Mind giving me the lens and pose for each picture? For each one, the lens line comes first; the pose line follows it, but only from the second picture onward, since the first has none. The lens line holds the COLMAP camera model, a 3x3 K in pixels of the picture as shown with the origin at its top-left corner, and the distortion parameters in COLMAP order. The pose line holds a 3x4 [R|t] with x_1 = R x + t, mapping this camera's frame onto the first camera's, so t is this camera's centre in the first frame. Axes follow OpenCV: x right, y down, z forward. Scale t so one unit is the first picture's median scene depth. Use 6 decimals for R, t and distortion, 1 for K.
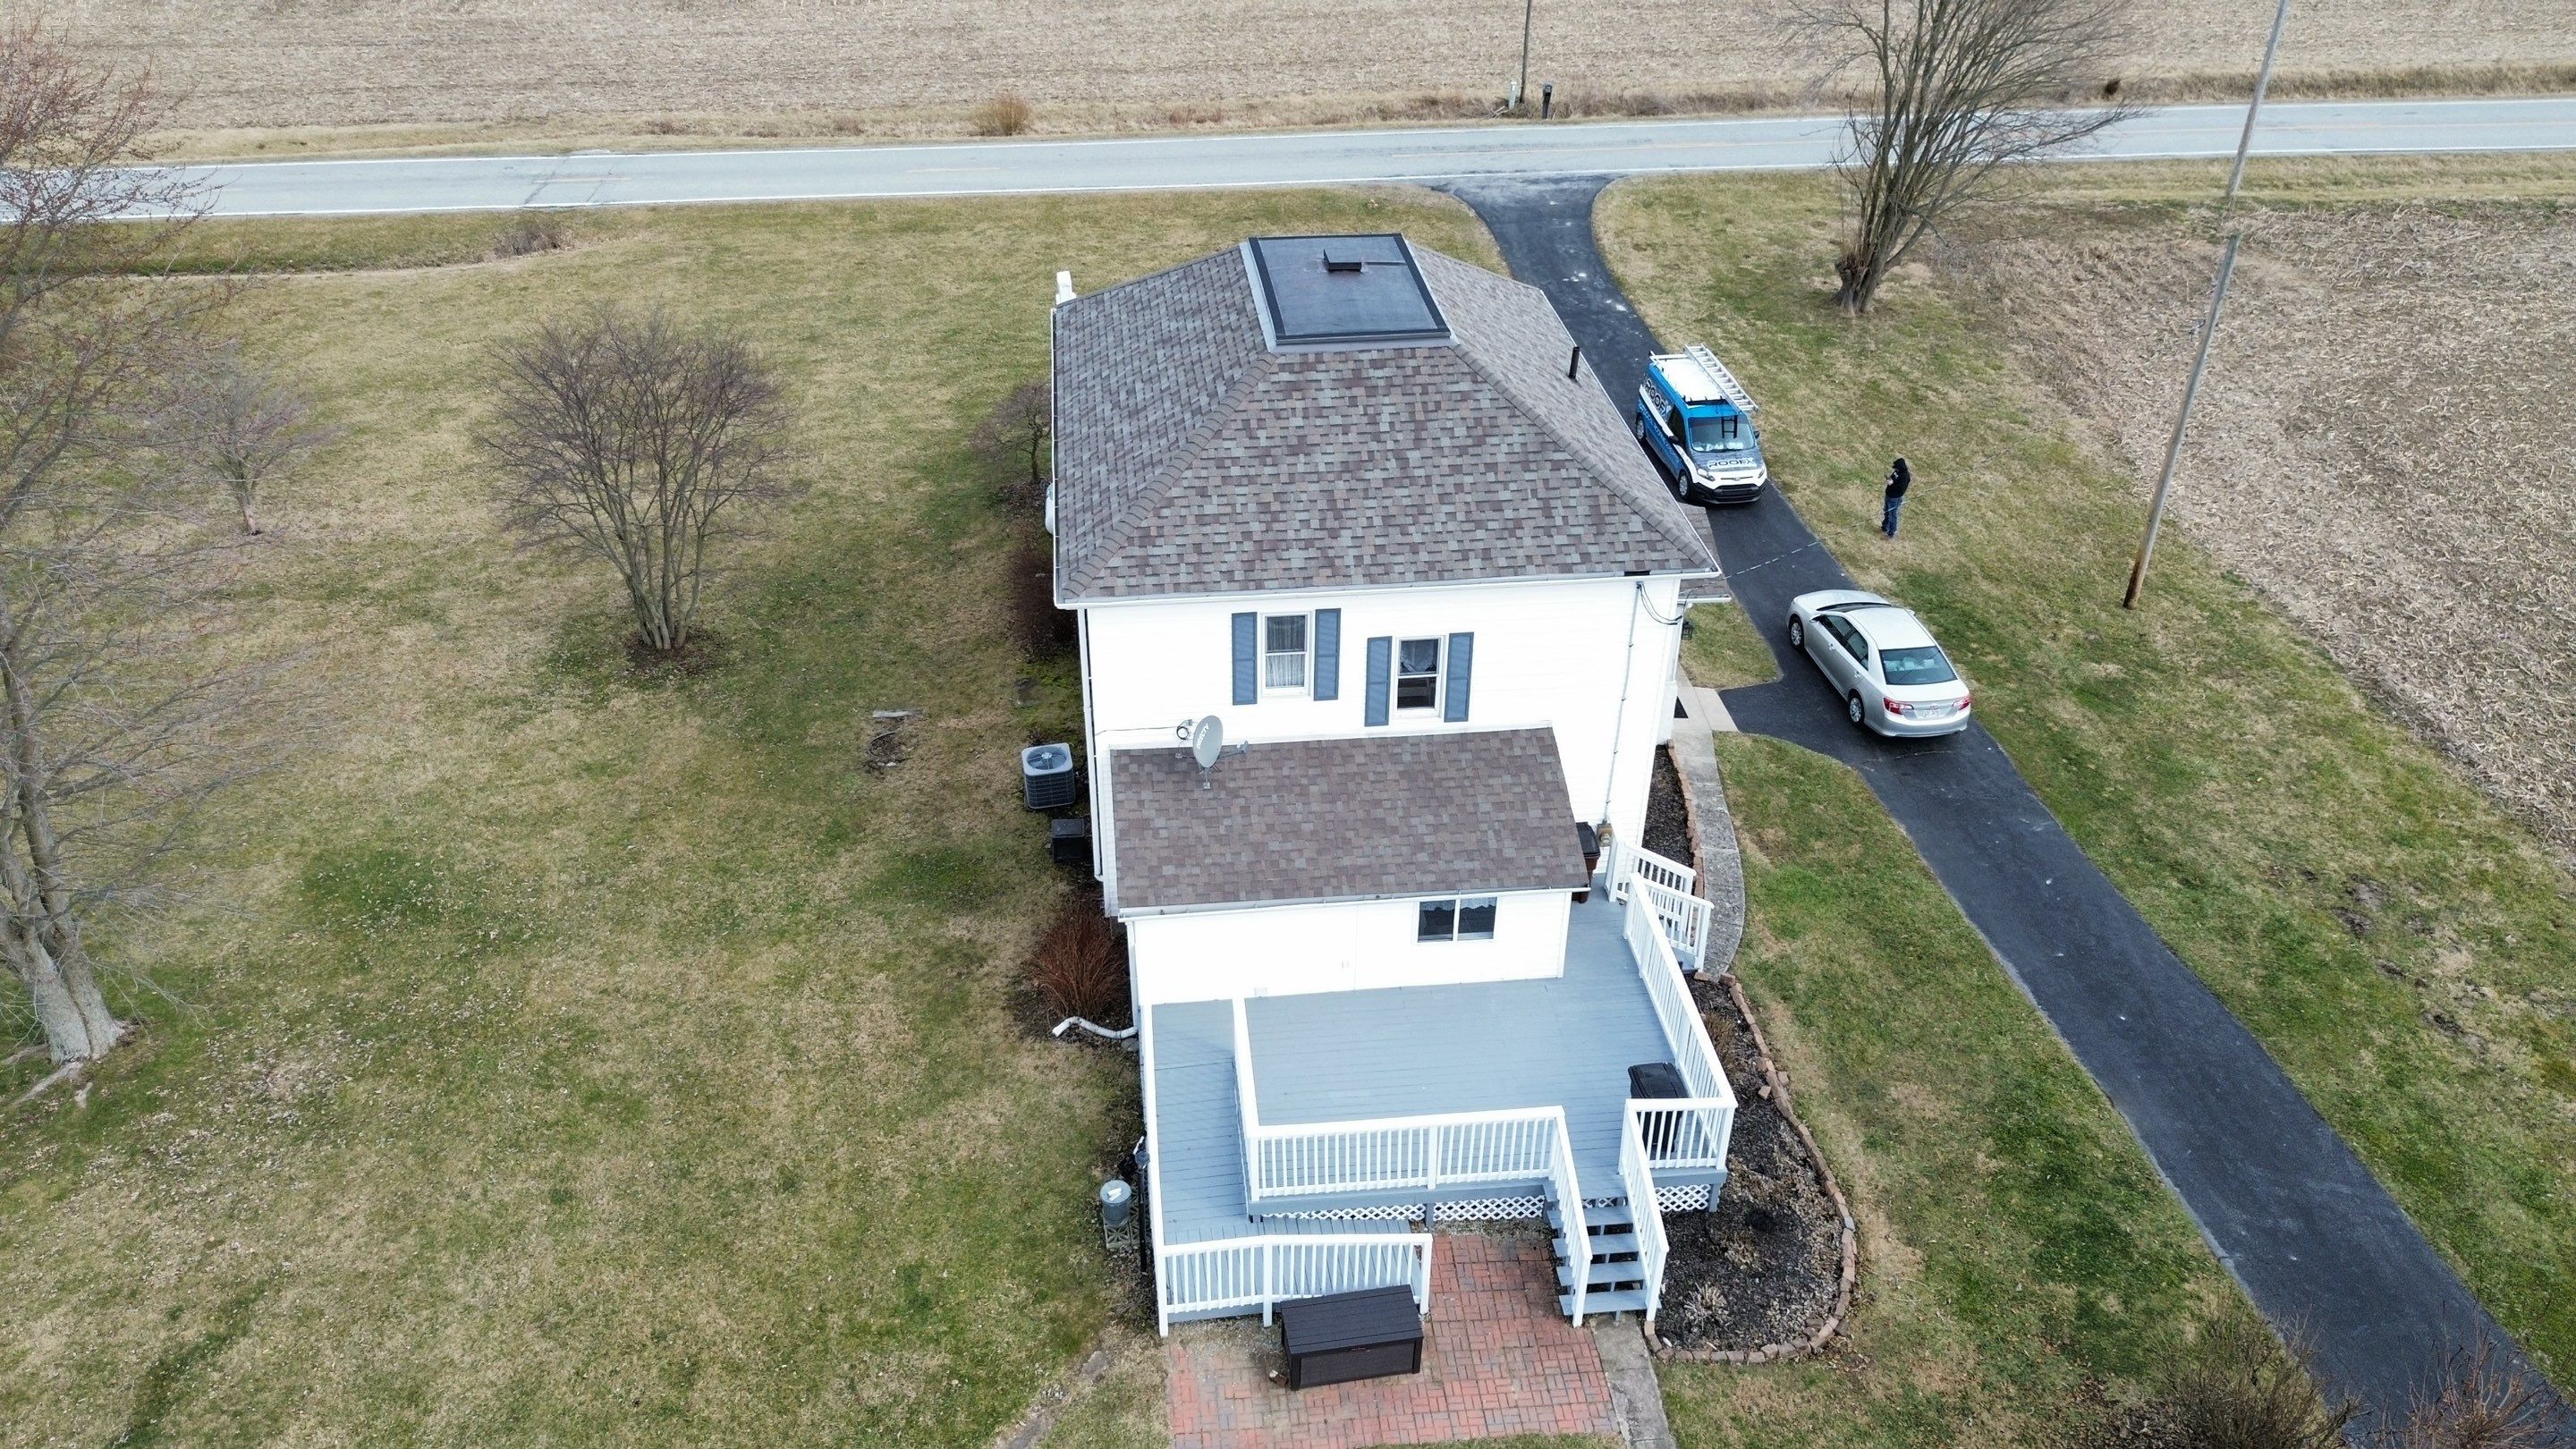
lens RADIAL K [[1844.5, 0, 1288.0], [0, 1844.5, 724.5], [0, 0, 1]] dist [0.092813, -0.085167]
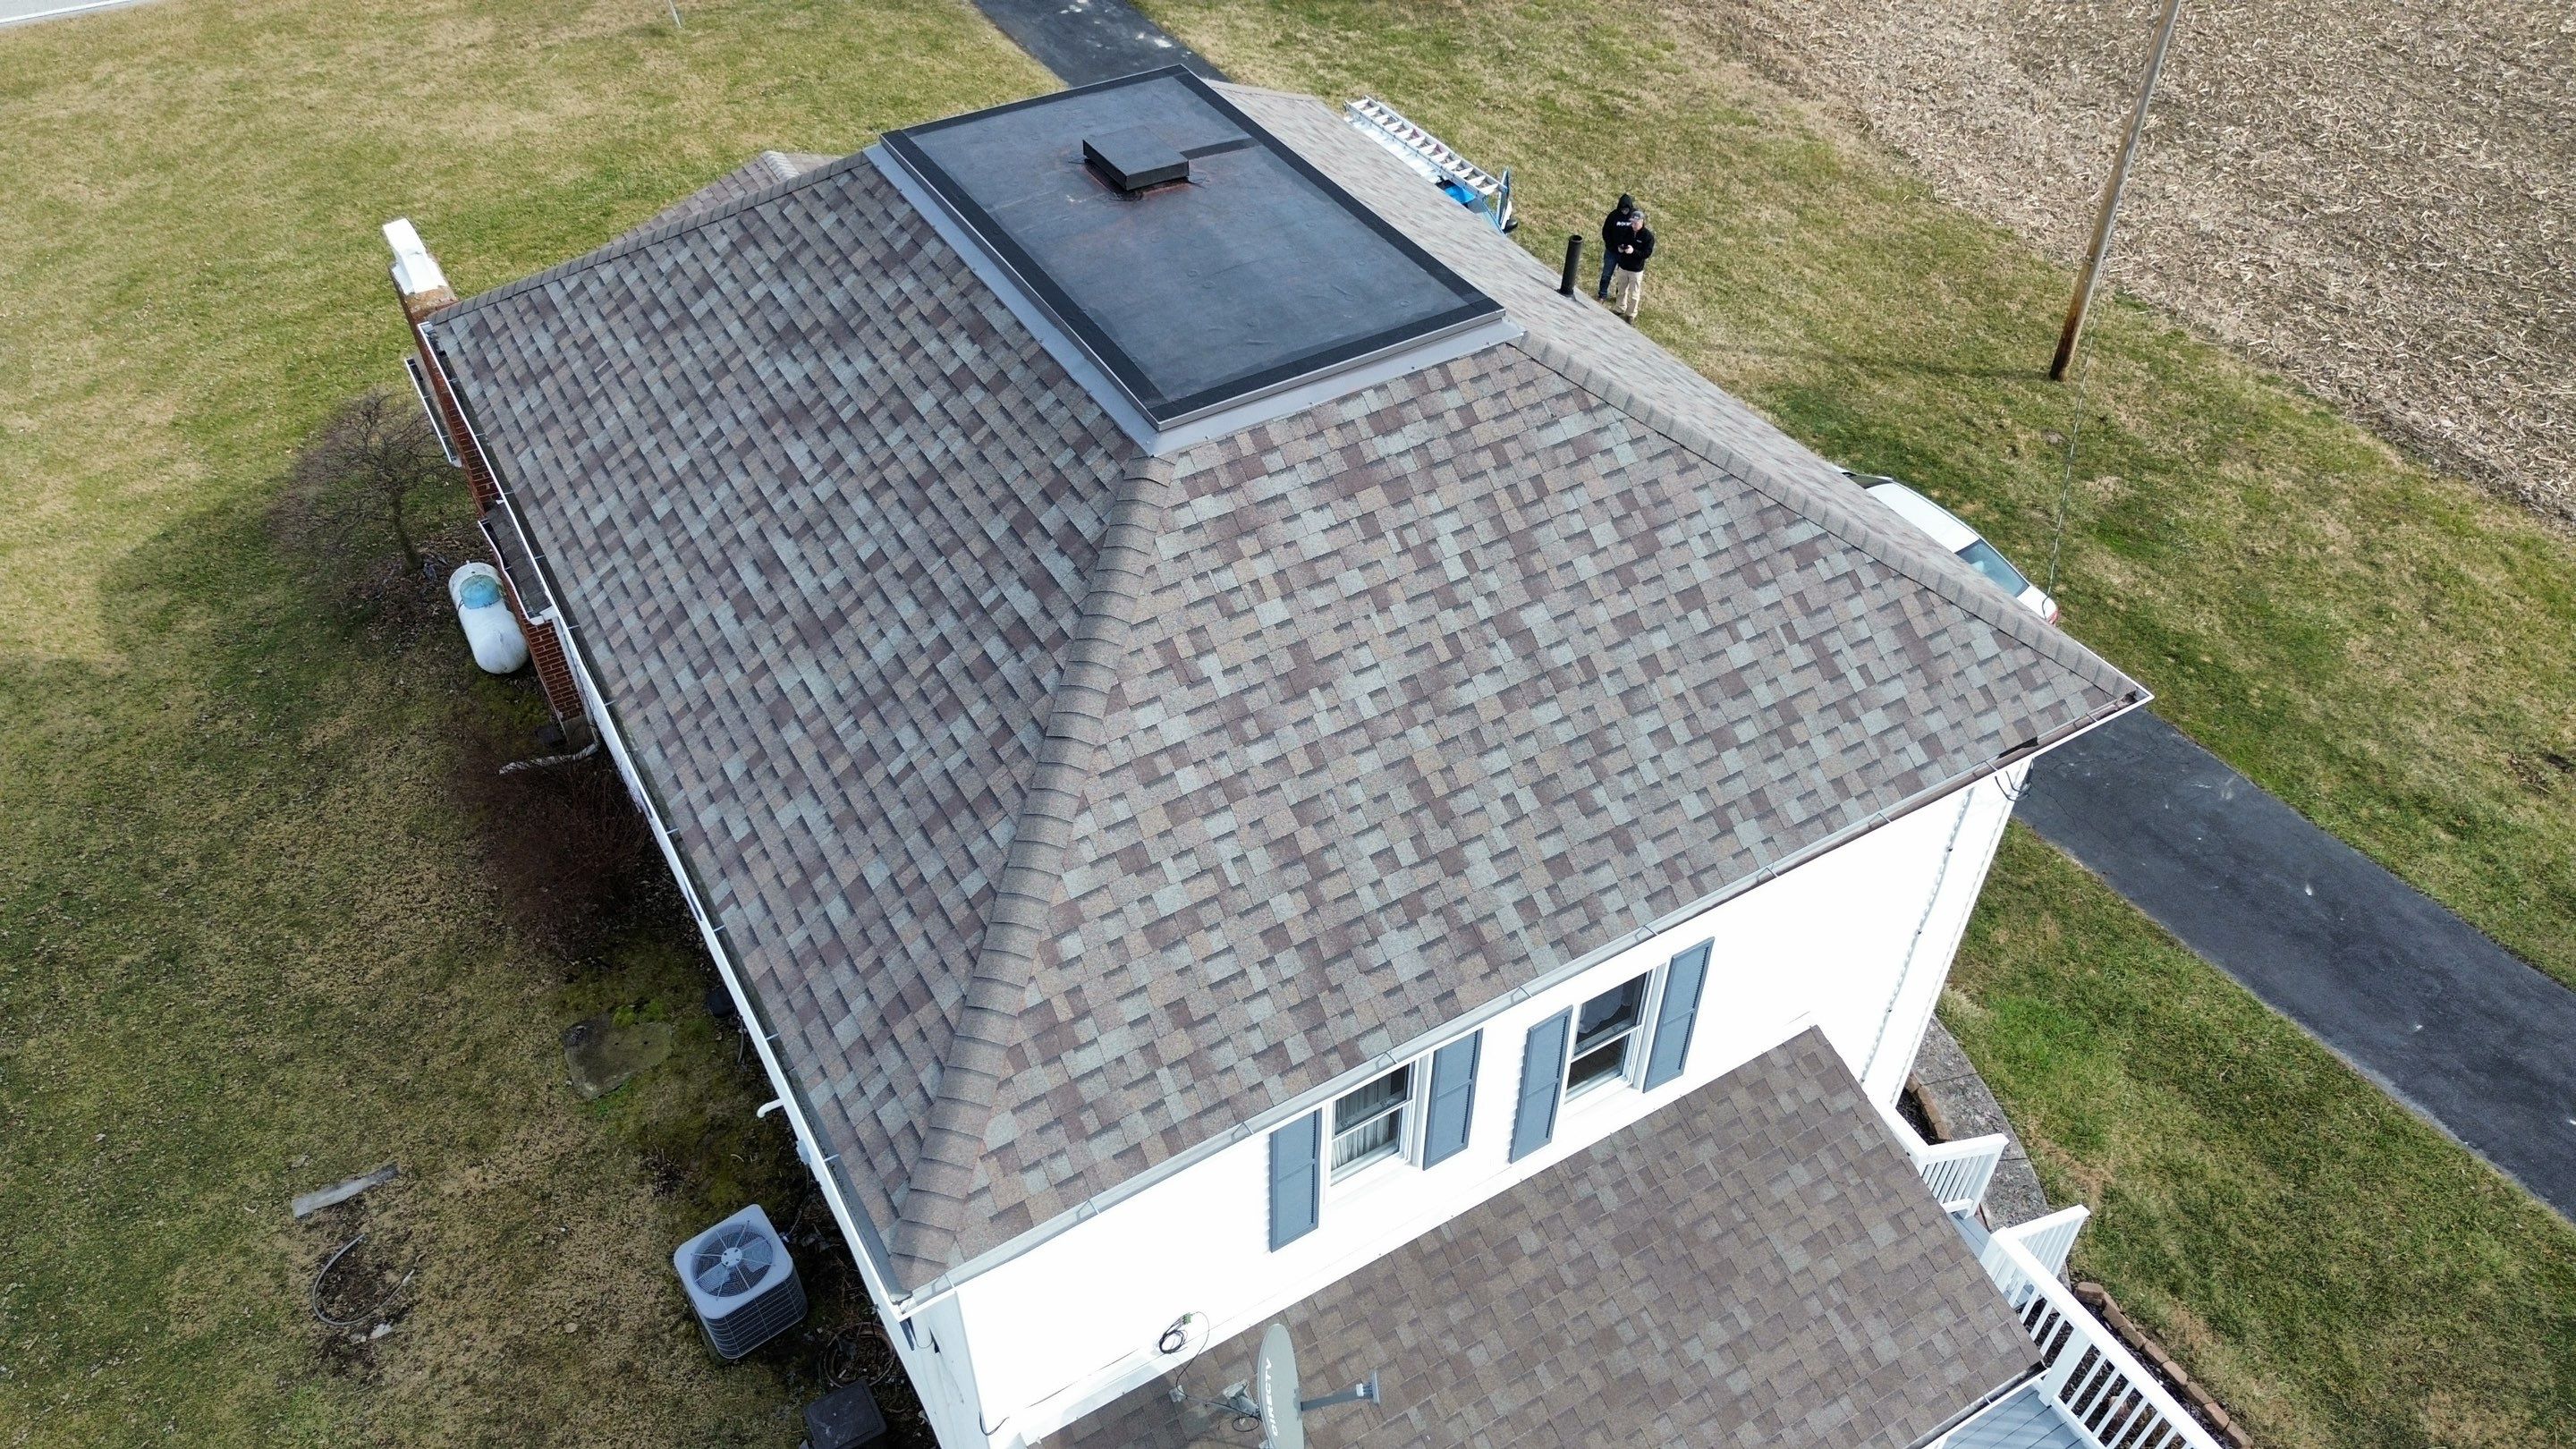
lens RADIAL K [[1857.0, 0, 1297.0], [0, 1857.0, 708.5], [0, 0, 1]] dist [0.052454, -0.053201]
pose [[0.909745, -0.281086, 0.305541, -0.079633], [0.229035, 0.953617, 0.195342, -0.141258], [-0.346276, -0.107732, 0.931926, 0.377319]]
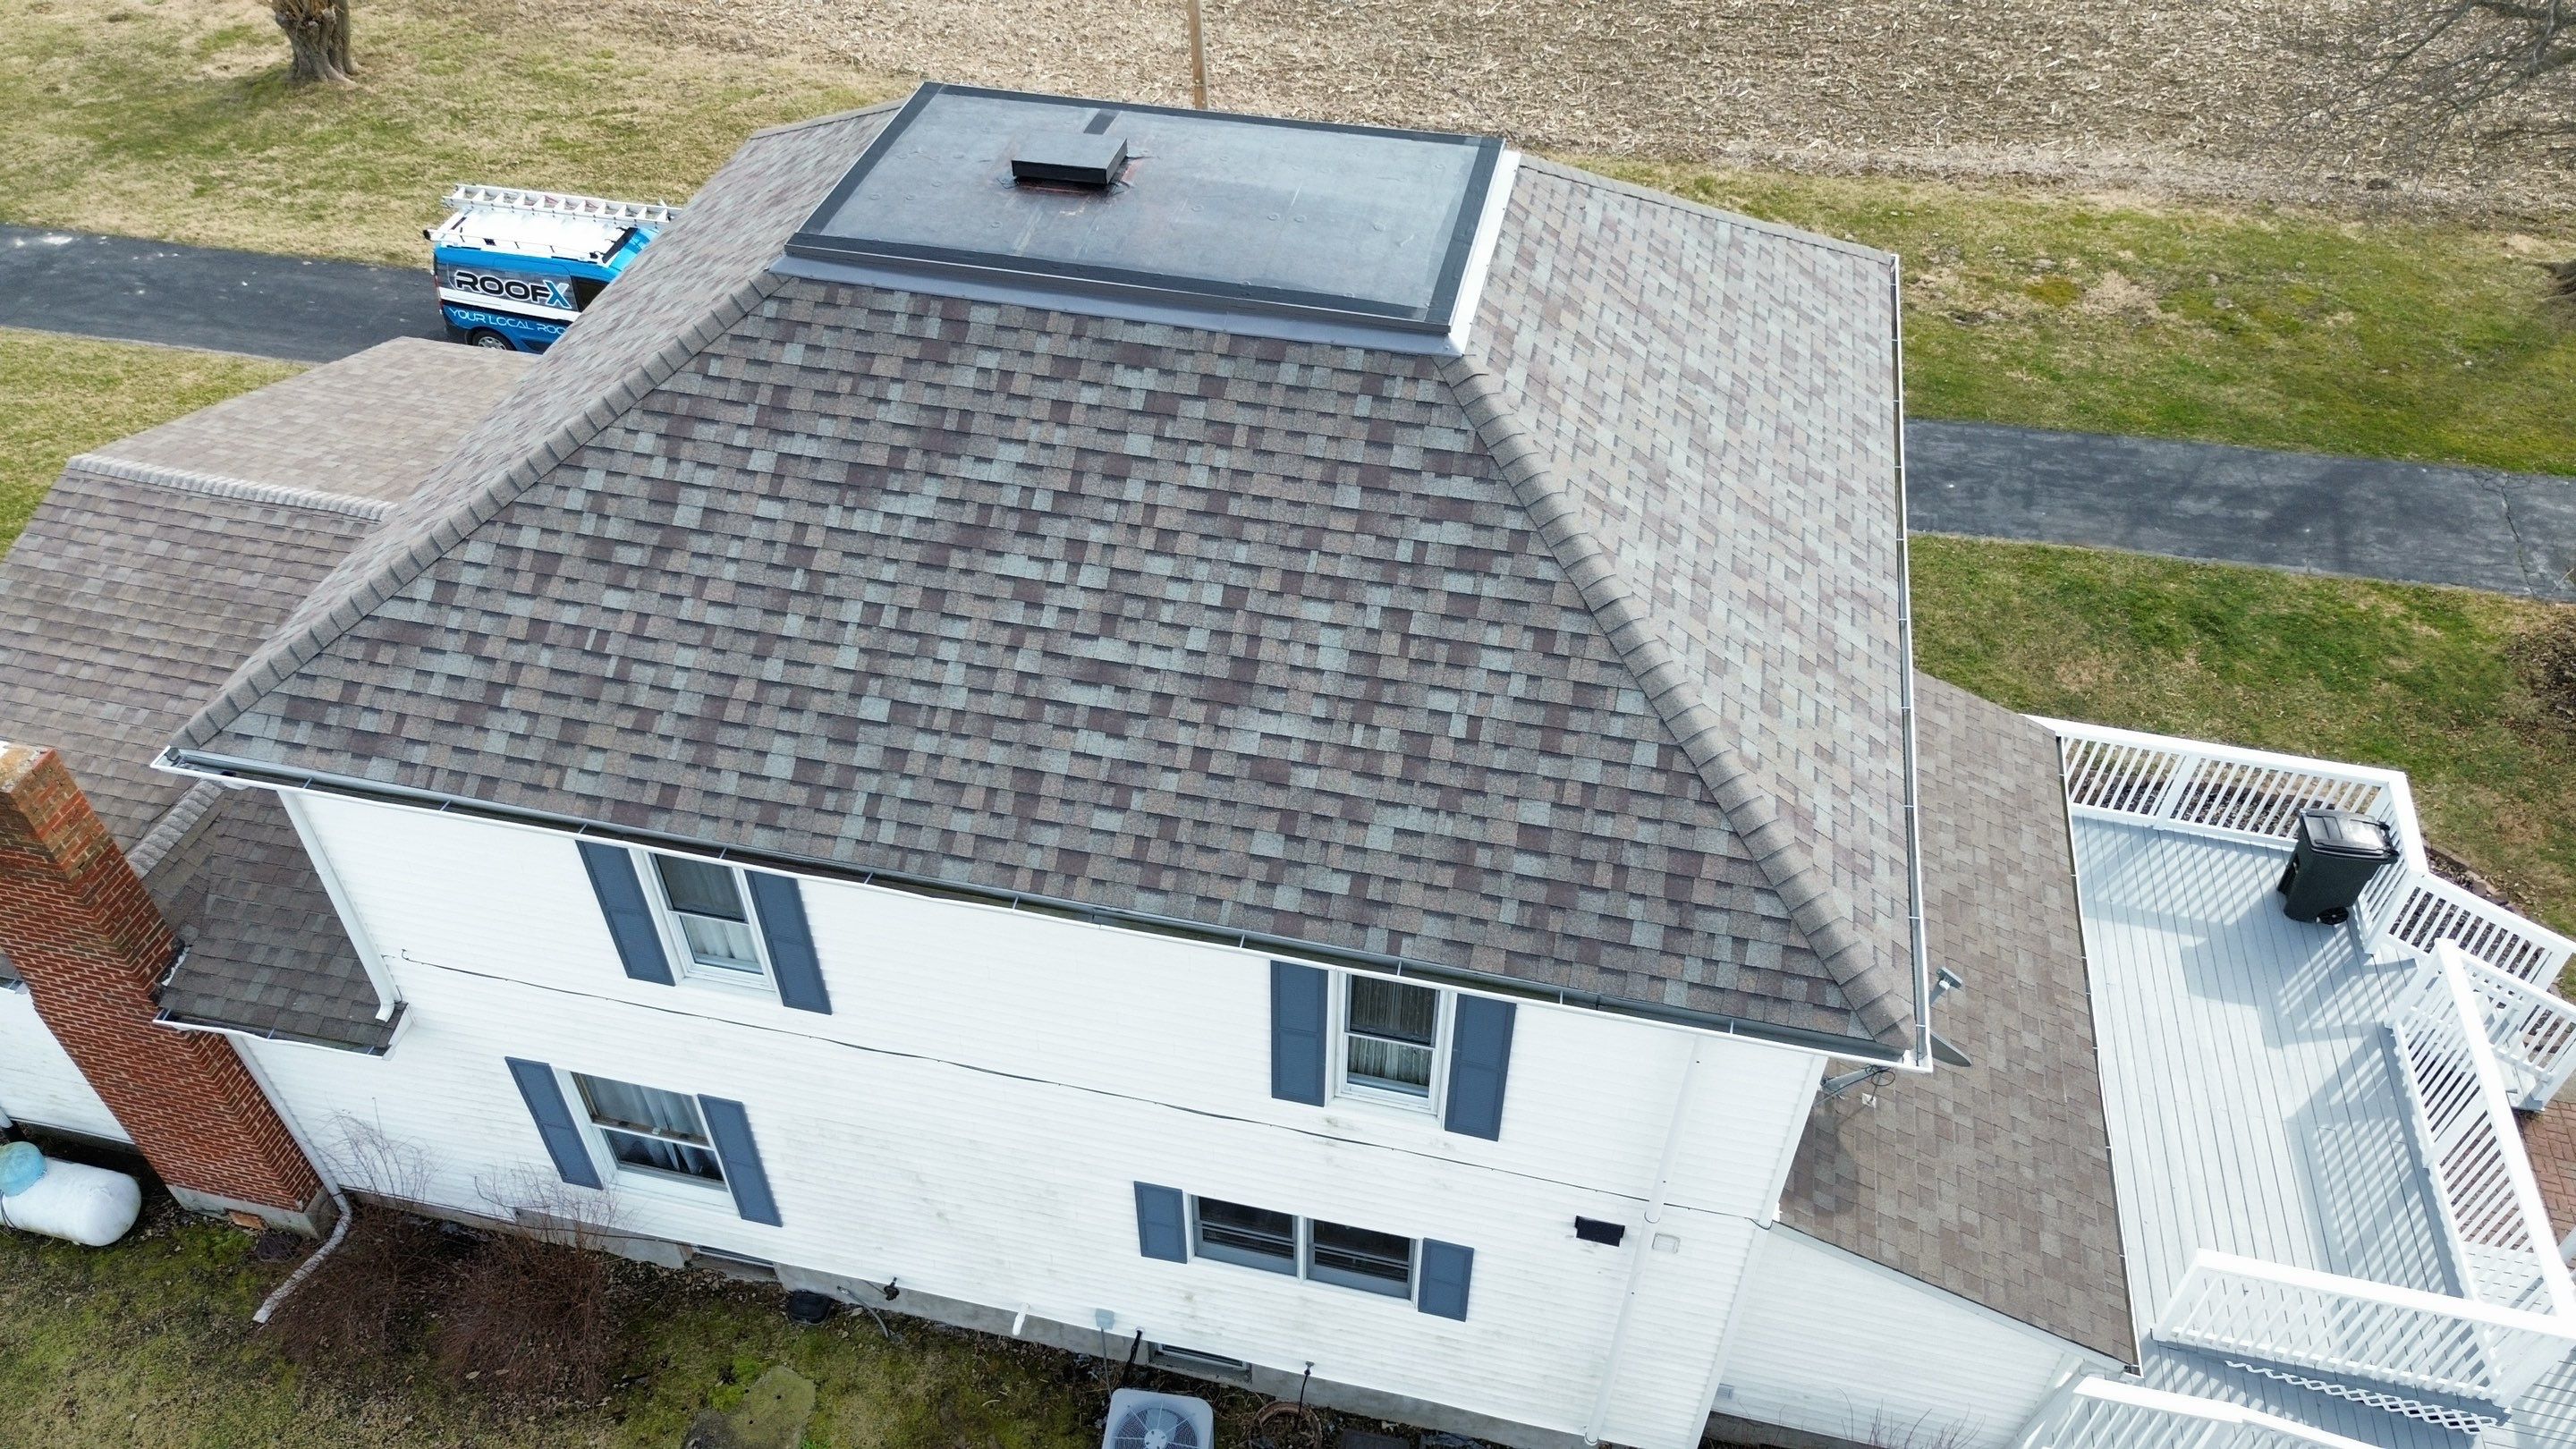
lens RADIAL K [[1822.2, 0, 1288.0], [0, 1822.2, 724.5], [0, 0, 1]] dist [0.118479, -0.126106]
pose [[0.327059, -0.655411, 0.680786, -0.238885], [0.523290, 0.725479, 0.447042, -0.224963], [-0.786892, 0.210039, 0.580245, 0.511018]]
